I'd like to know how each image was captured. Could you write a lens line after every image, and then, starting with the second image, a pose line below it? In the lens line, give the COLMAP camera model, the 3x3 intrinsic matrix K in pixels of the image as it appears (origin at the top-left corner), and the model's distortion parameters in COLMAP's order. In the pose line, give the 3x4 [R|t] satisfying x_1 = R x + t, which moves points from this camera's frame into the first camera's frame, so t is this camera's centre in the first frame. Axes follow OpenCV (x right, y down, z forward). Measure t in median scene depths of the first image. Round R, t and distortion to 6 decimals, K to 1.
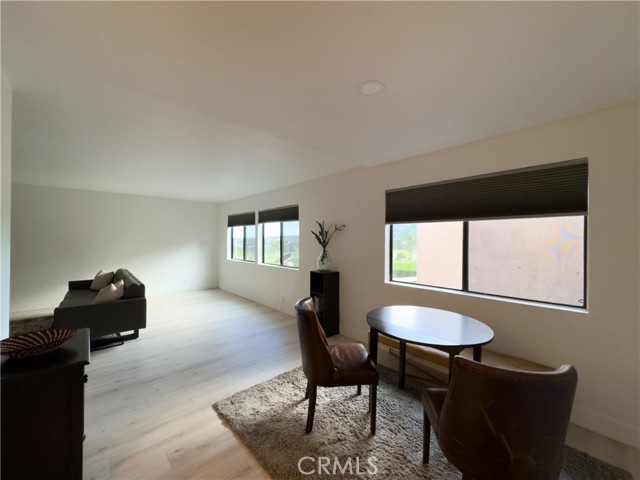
lens RADIAL K [[257.2, 0, 320.2], [0, 257.2, 240.4], [0, 0, 1]] dist [0.000467, -0.000722]
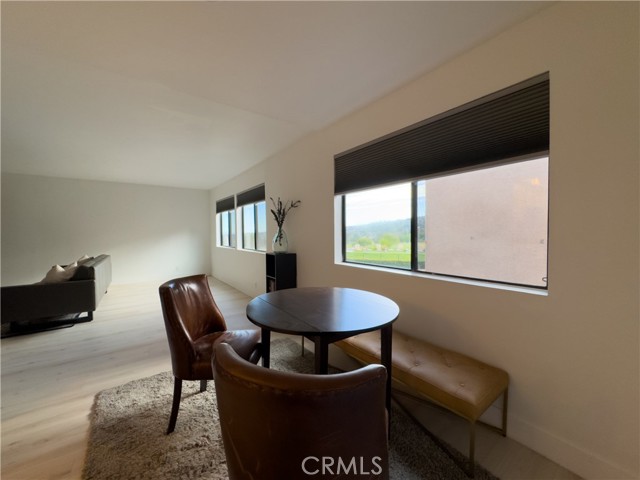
lens RADIAL K [[257.2, 0, 320.3], [0, 257.2, 240.1], [0, 0, 1]] dist [0.000467, -0.000722]
pose [[0.993508, -0.010996, -0.113228, 0.305504], [0.014039, 0.999560, 0.026120, 0.063520], [0.112891, -0.027540, 0.993226, 0.142025]]
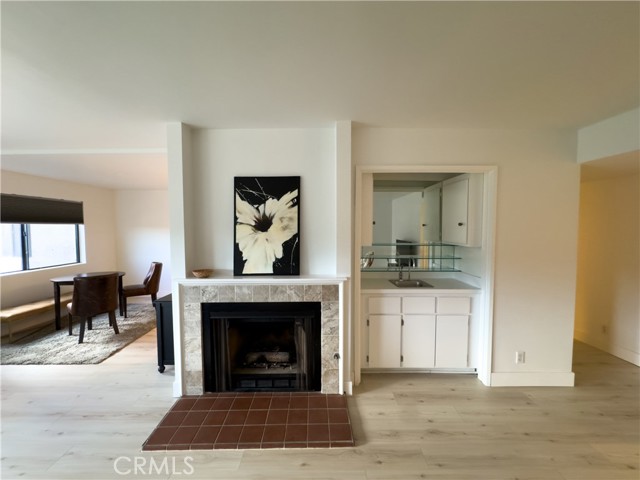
lens RADIAL K [[257.2, 0, 323.1], [0, 257.2, 242.4], [0, 0, 1]] dist [0.000467, -0.000722]
pose [[-0.738995, -0.038618, 0.672603, -1.441413], [-0.000378, 0.998379, 0.056906, -0.045396], [-0.673710, 0.041799, -0.737812, 0.779951]]
